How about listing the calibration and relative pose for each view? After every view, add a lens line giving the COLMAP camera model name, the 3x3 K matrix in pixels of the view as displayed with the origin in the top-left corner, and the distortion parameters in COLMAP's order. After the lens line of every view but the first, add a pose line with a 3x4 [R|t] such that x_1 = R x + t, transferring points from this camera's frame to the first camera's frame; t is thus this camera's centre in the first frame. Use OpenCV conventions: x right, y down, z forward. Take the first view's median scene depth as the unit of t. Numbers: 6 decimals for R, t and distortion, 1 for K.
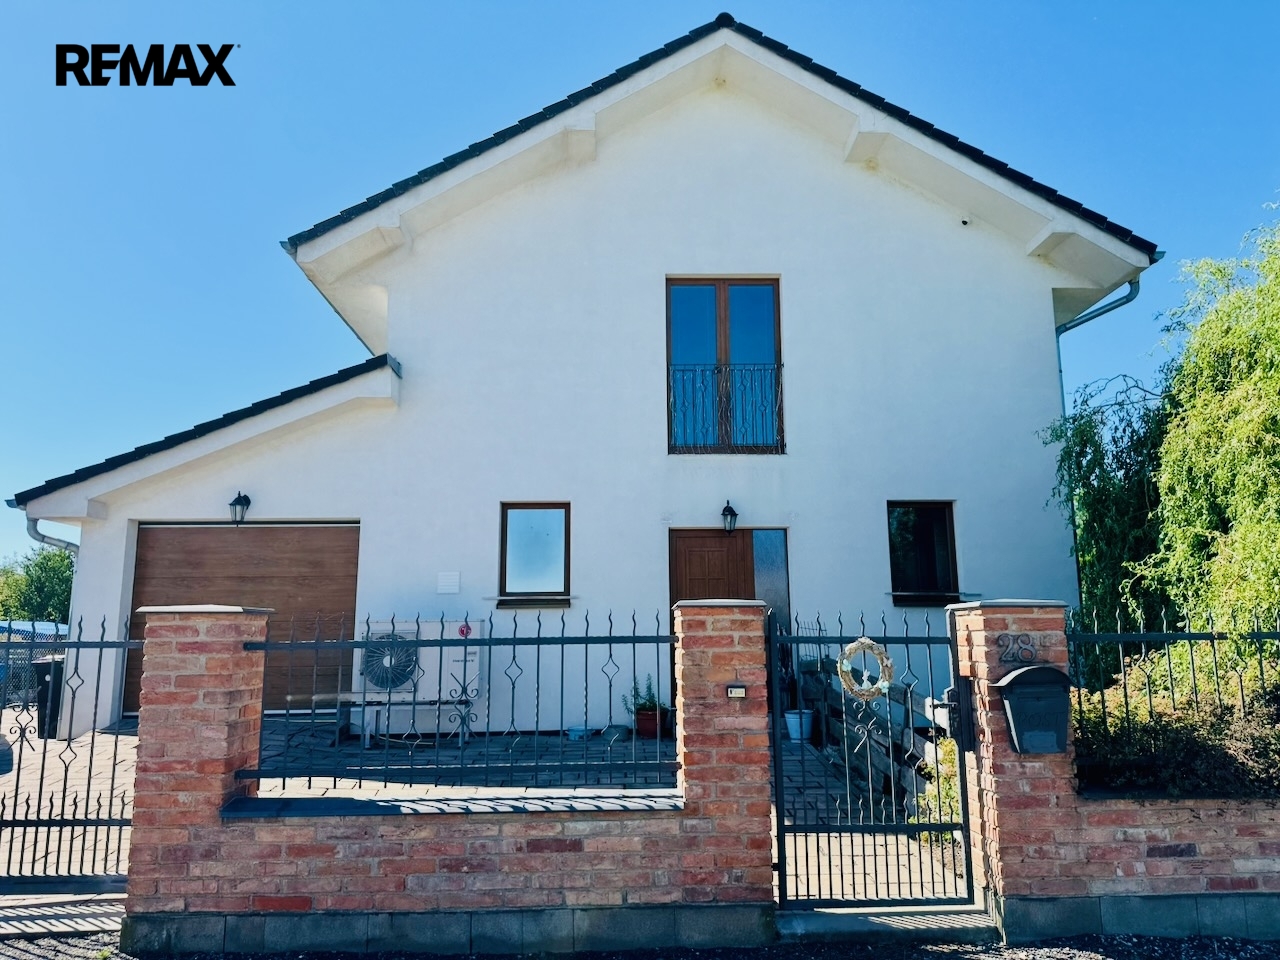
lens RADIAL K [[895.7, 0, 649.3], [0, 895.7, 470.9], [0, 0, 1]] dist [0.062064, -0.080269]
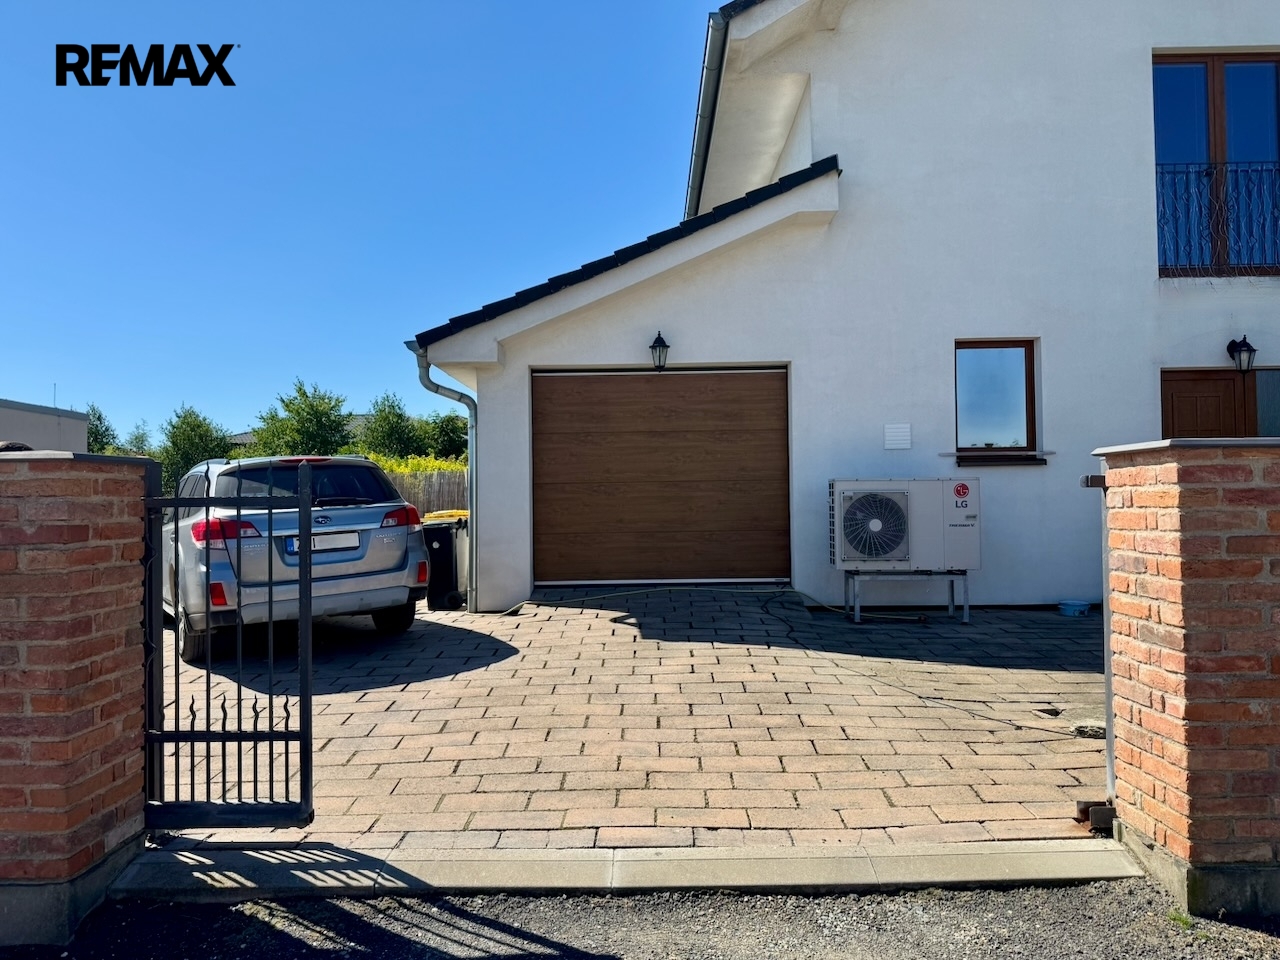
lens RADIAL K [[895.7, 0, 652.9], [0, 895.7, 485.2], [0, 0, 1]] dist [0.062064, -0.080269]
pose [[0.998683, -0.005984, -0.050960, -0.432223], [0.013914, 0.987544, 0.156729, 0.034753], [0.049388, -0.157232, 0.986326, 0.145118]]
